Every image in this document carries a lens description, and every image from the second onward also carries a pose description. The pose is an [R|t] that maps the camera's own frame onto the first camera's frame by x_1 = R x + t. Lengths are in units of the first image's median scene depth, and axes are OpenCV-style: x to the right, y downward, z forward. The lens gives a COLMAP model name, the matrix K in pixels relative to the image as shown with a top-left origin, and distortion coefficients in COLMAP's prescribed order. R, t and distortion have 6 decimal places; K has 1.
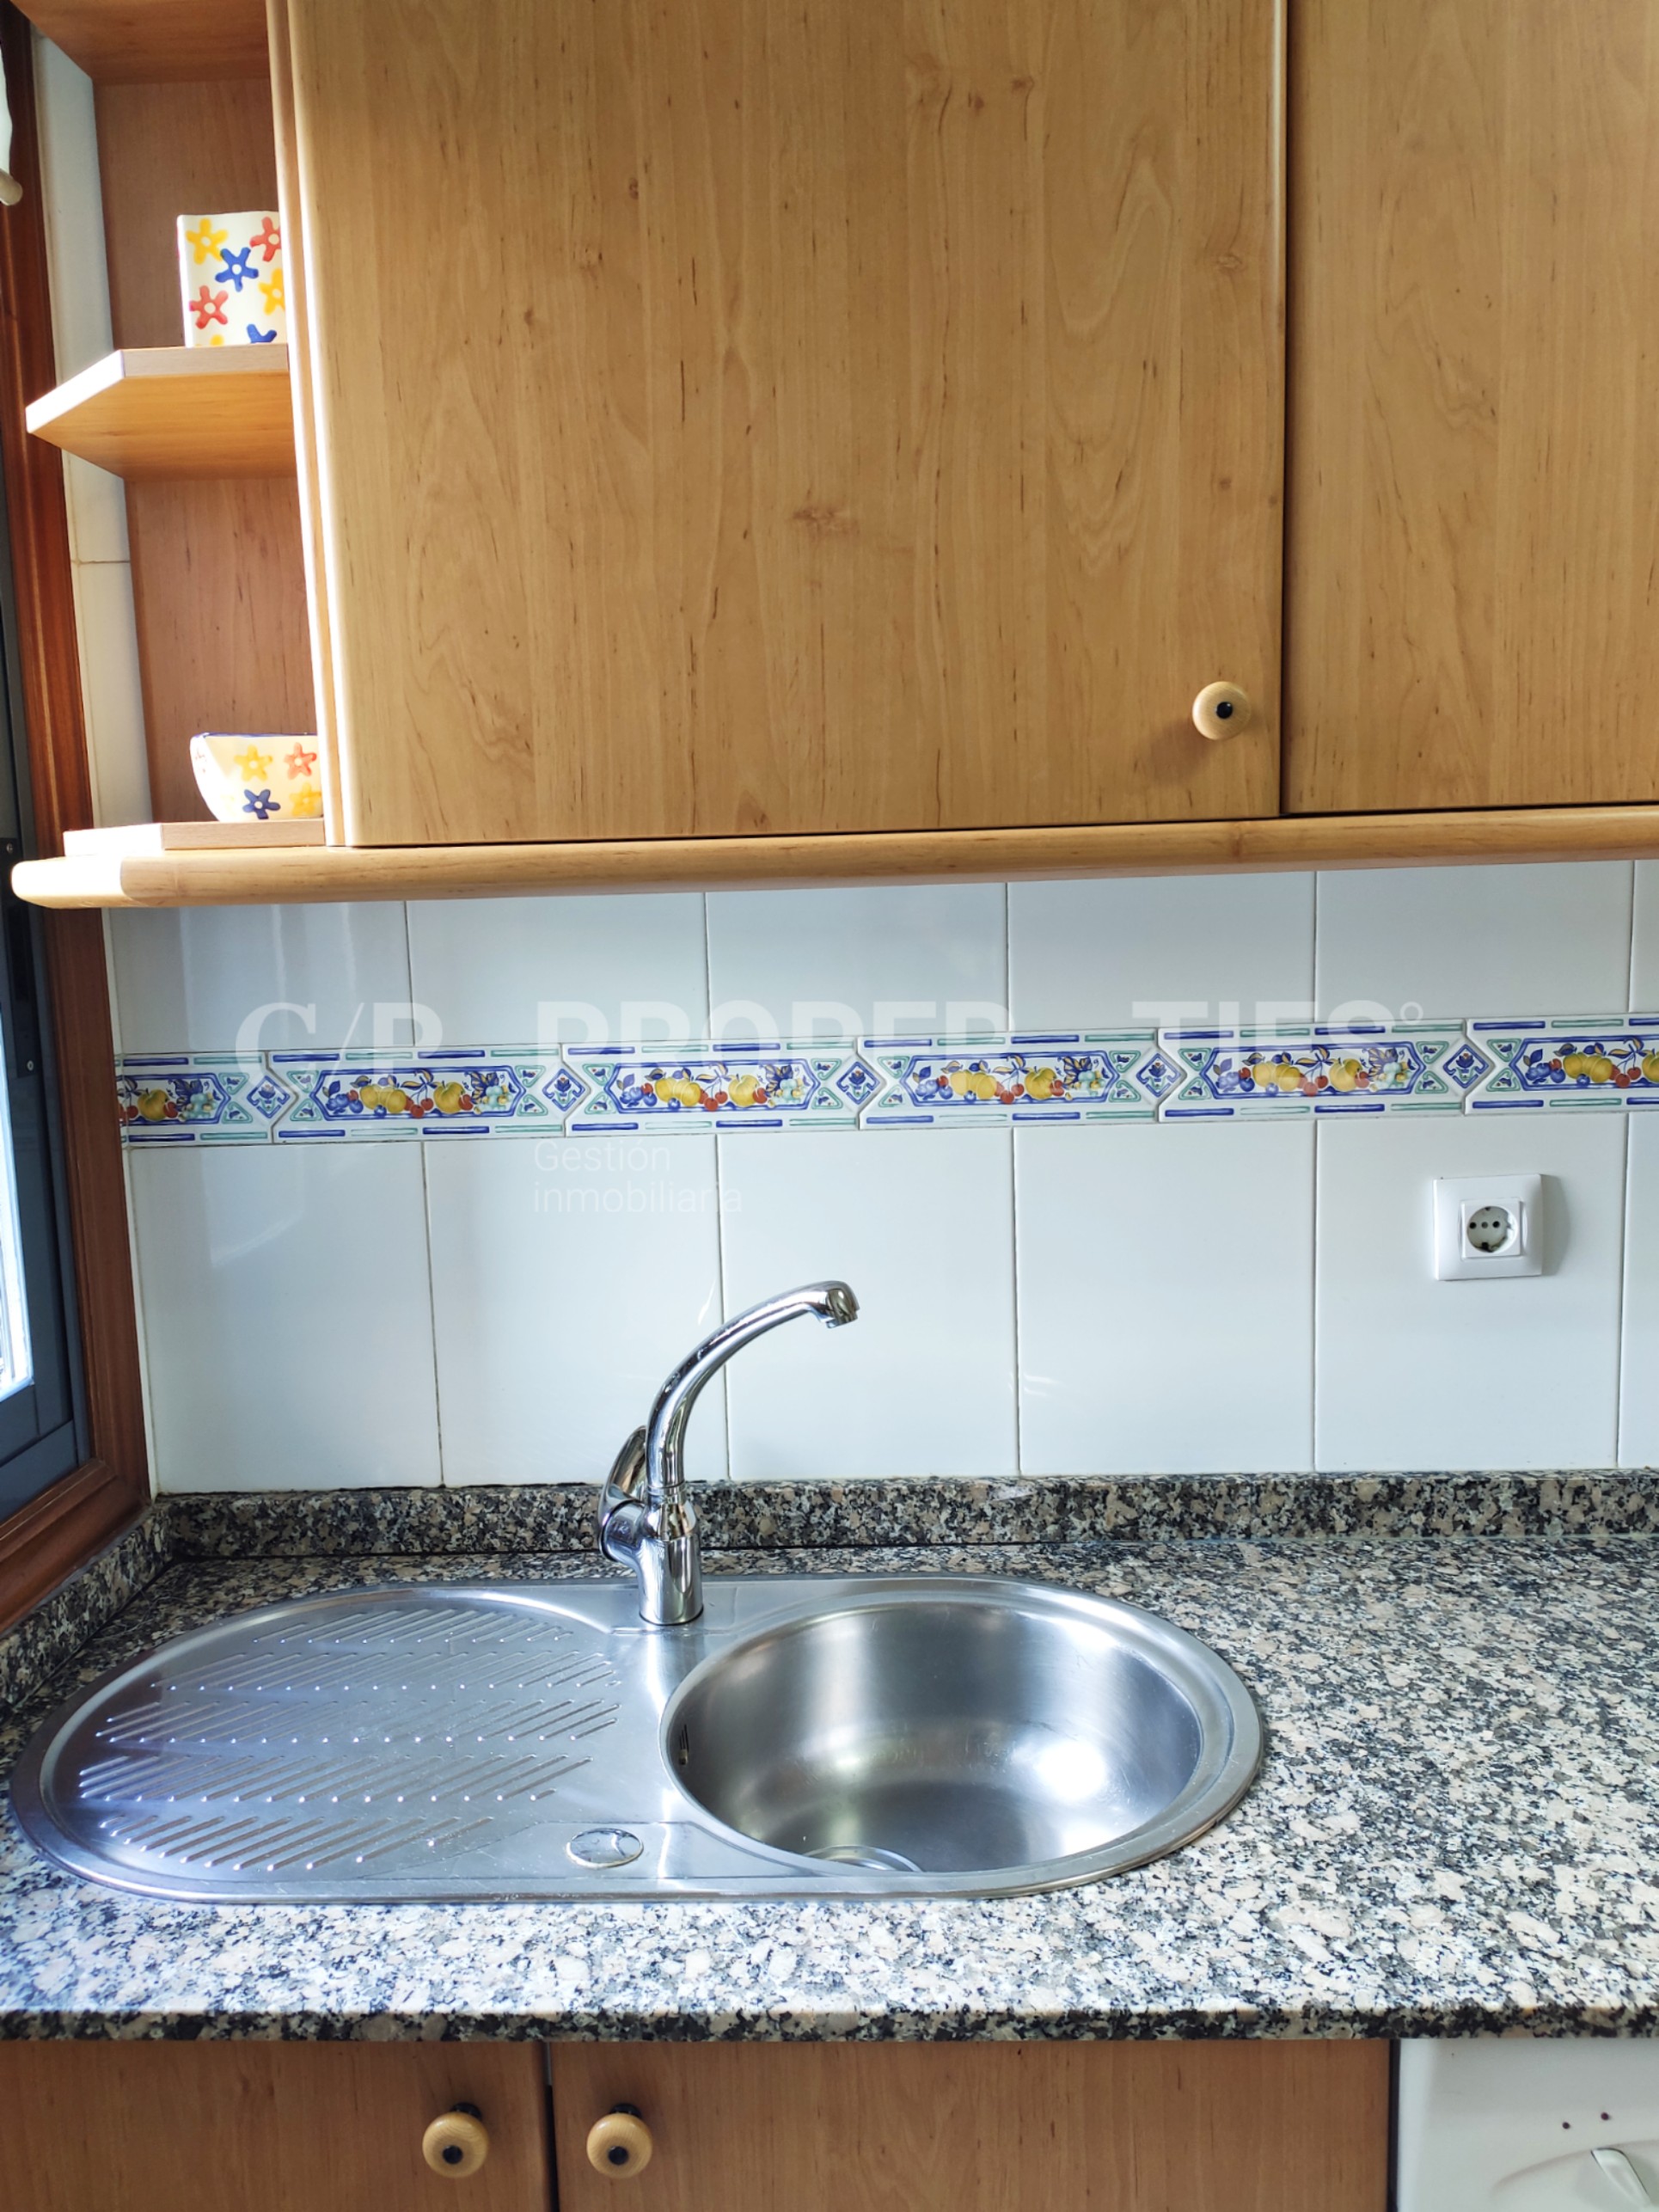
lens RADIAL K [[1710.2, 0, 827.7], [0, 1710.2, 1125.5], [0, 0, 1]] dist [0.015195, -0.029947]
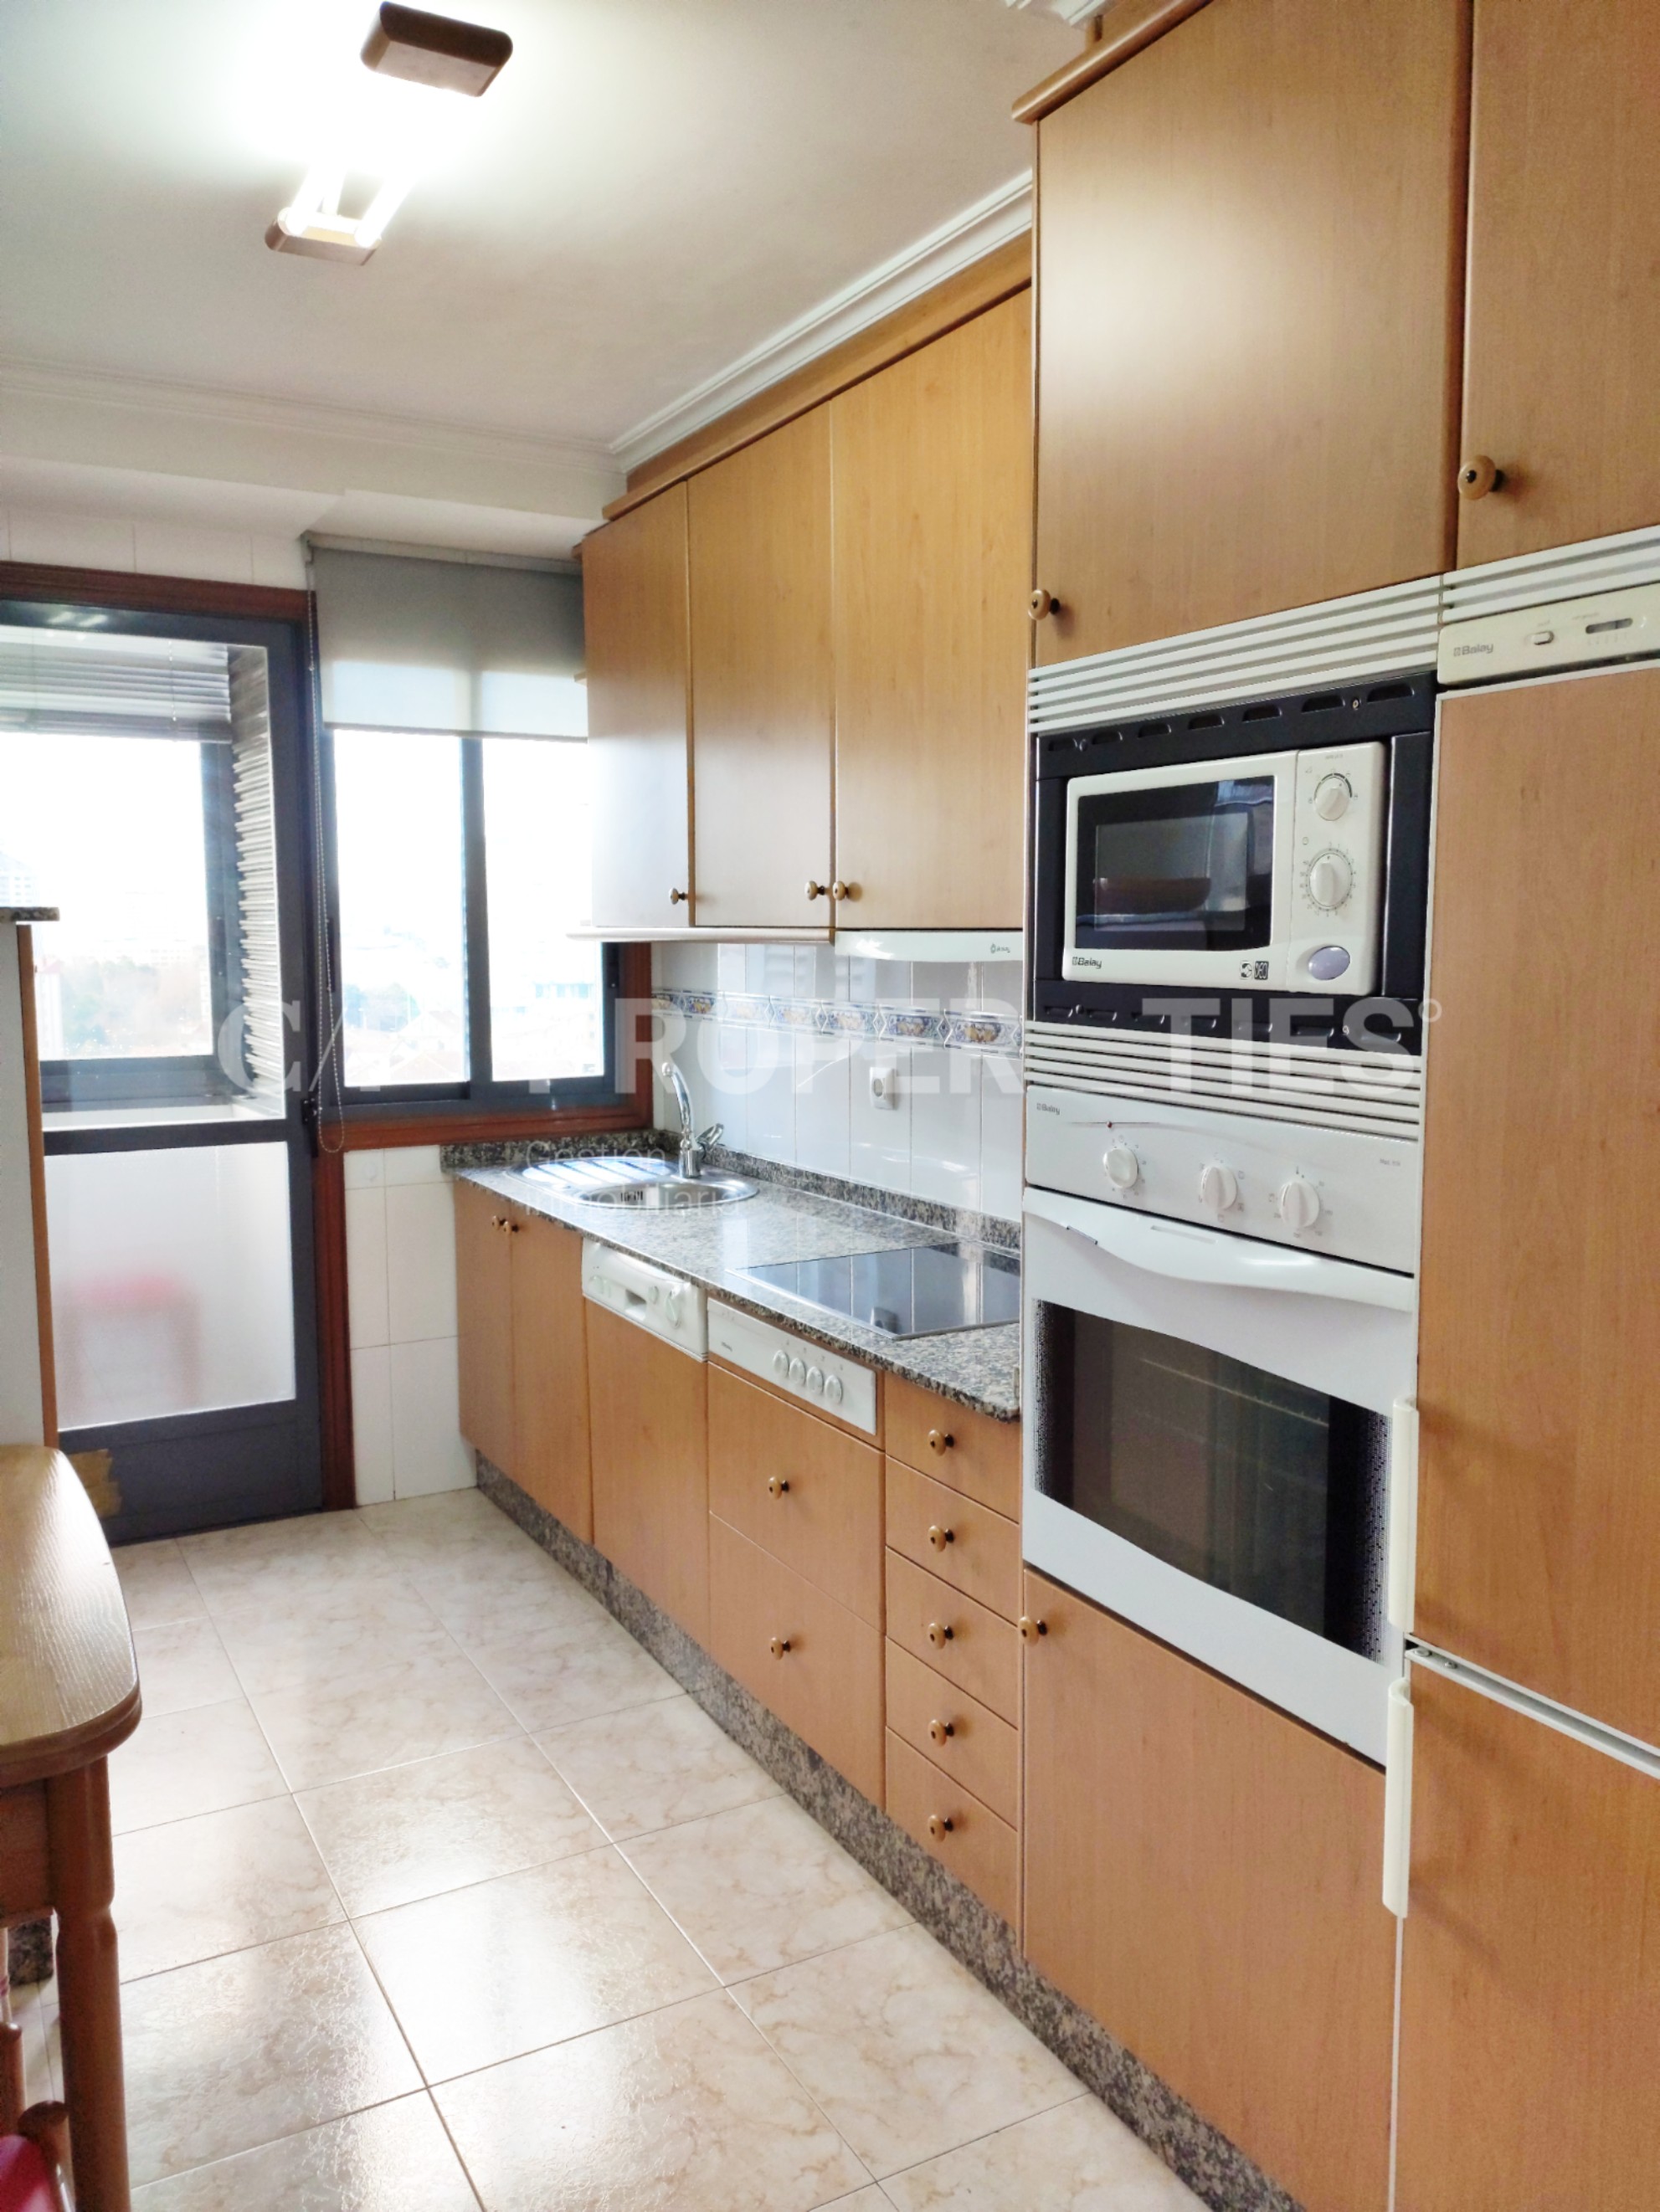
lens RADIAL K [[1710.5, 0, 822.8], [0, 1710.5, 1101.6], [0, 0, 1]] dist [0.015195, -0.029947]
pose [[0.515672, 0.113121, -0.849286, 3.249856], [-0.124923, 0.990580, 0.056089, -0.062429], [0.847630, 0.077172, 0.524946, -0.502169]]
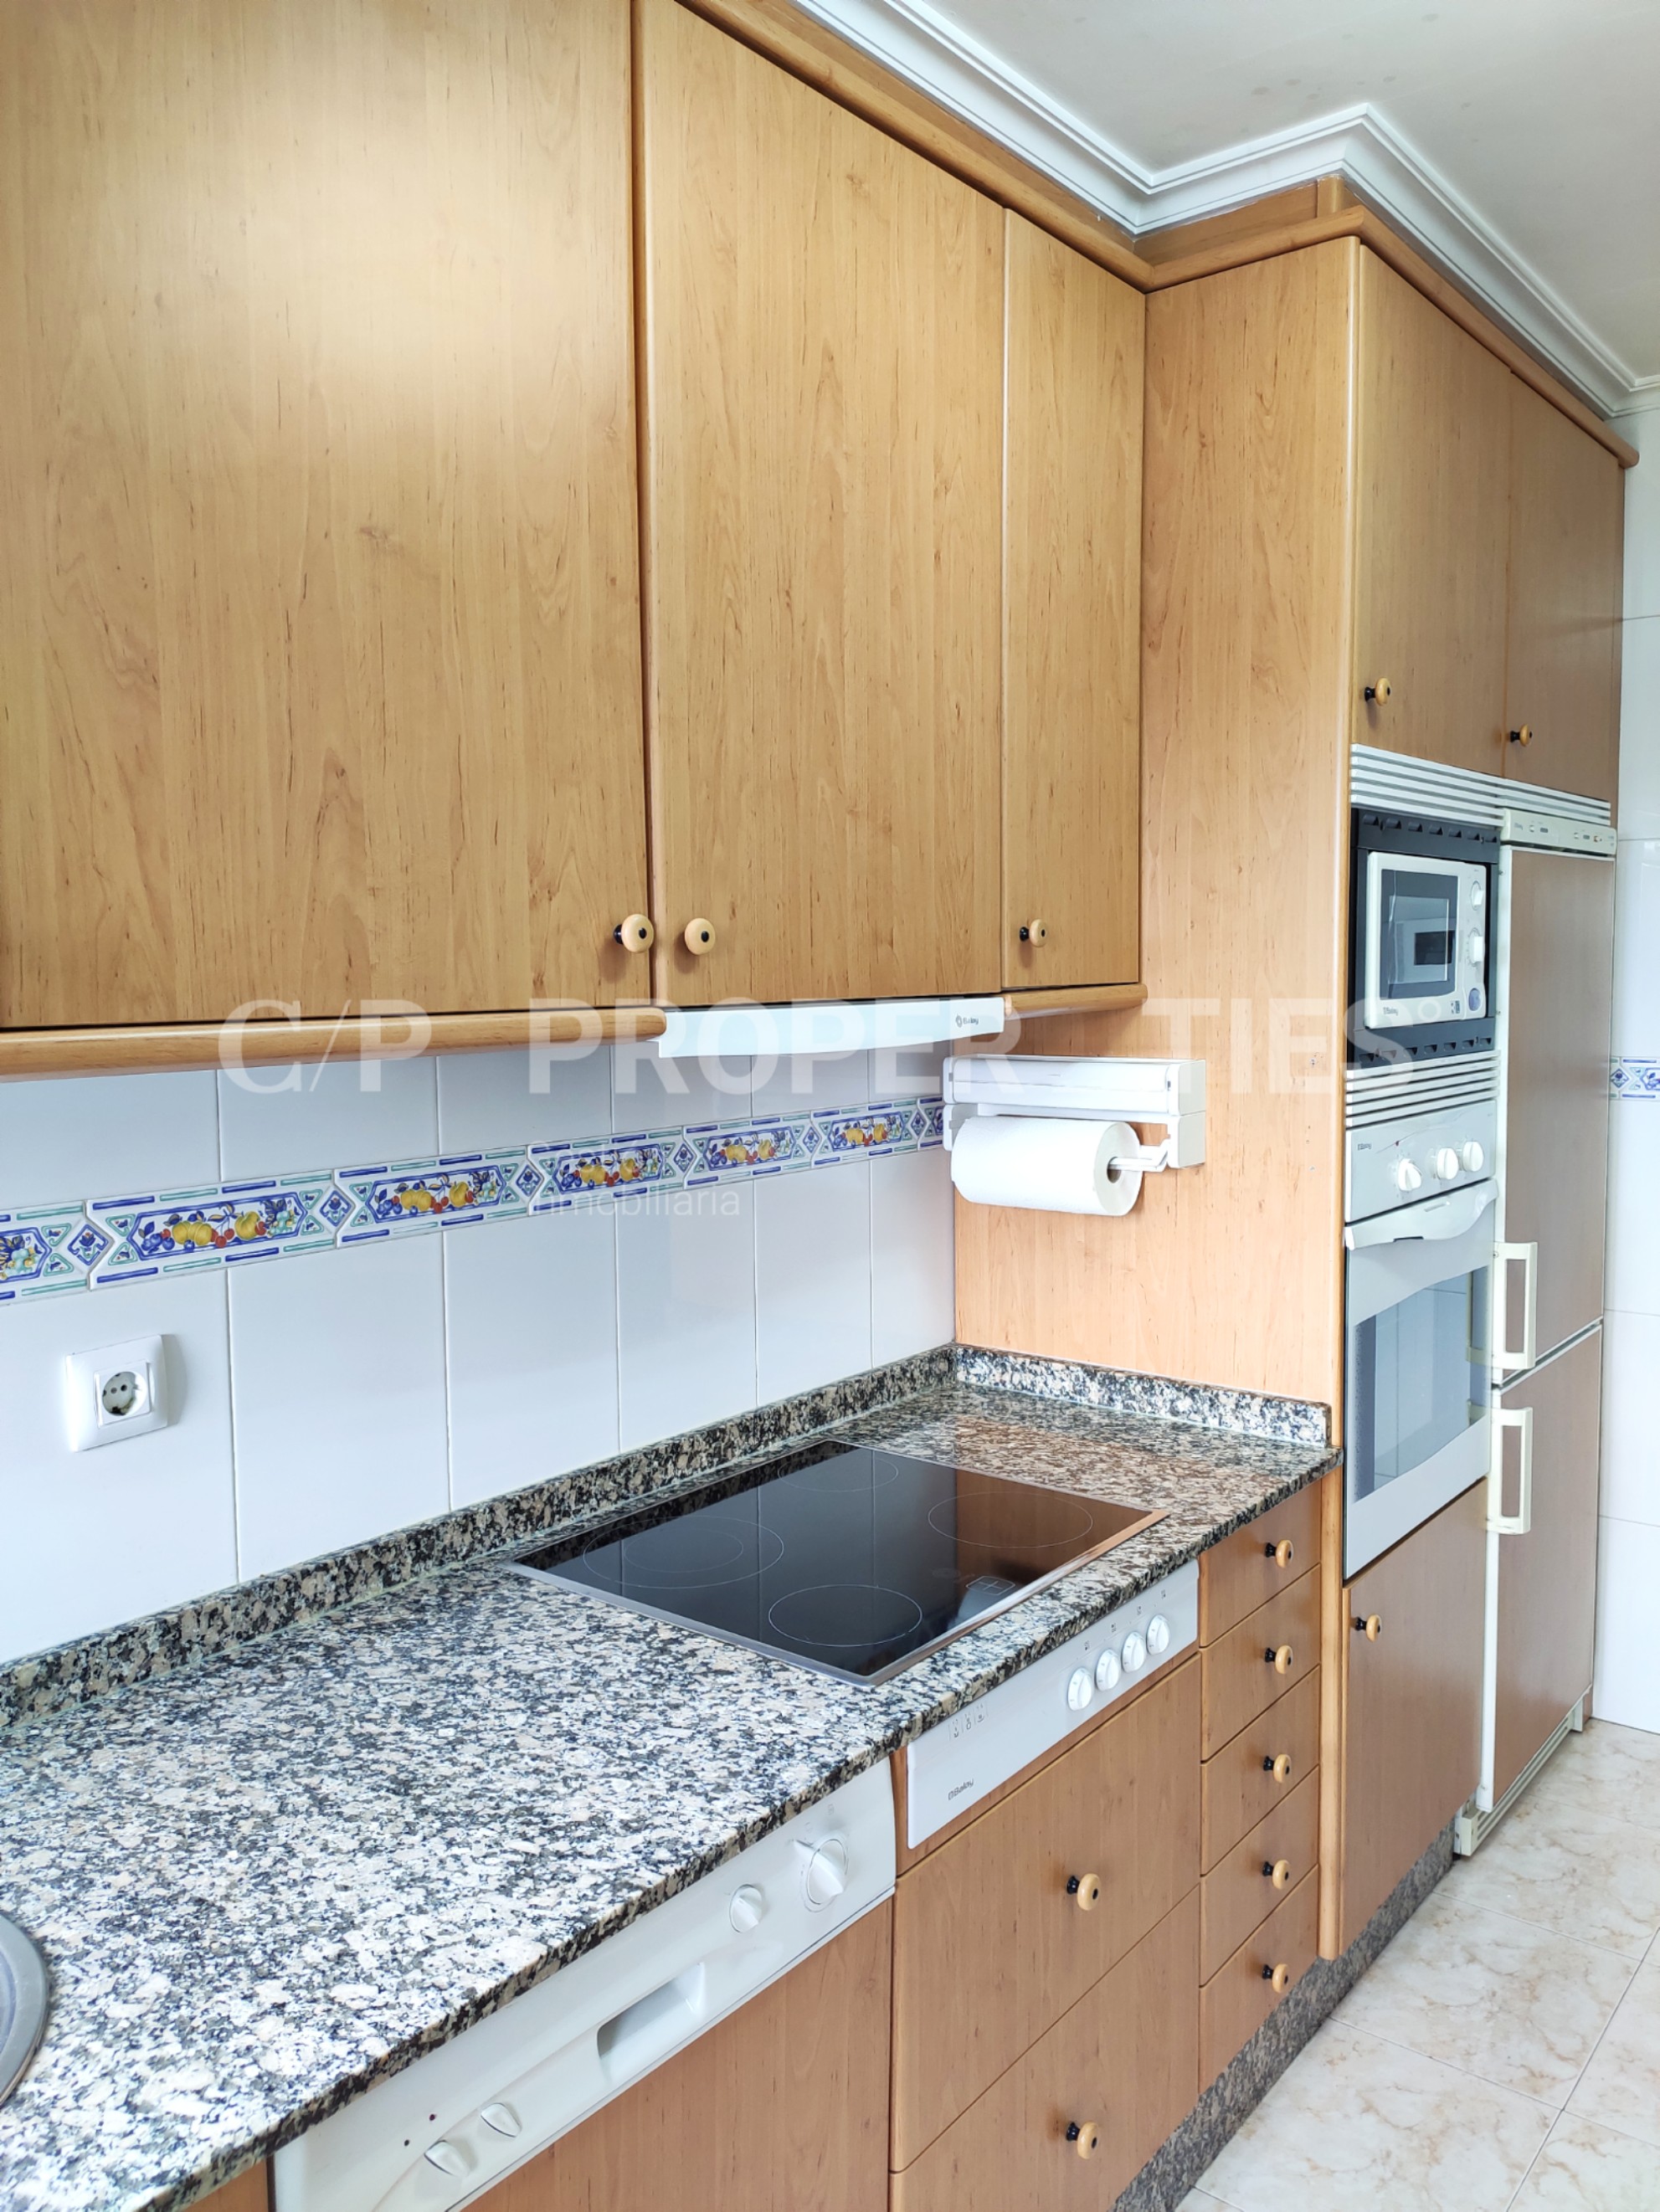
lens RADIAL K [[1710.5, 0, 809.4], [0, 1710.5, 1118.3], [0, 0, 1]] dist [0.015195, -0.029947]
pose [[0.585142, -0.054737, 0.809081, -0.283236], [0.112173, 0.993591, -0.013906, -0.061094], [-0.803135, 0.098894, 0.587532, 0.013351]]
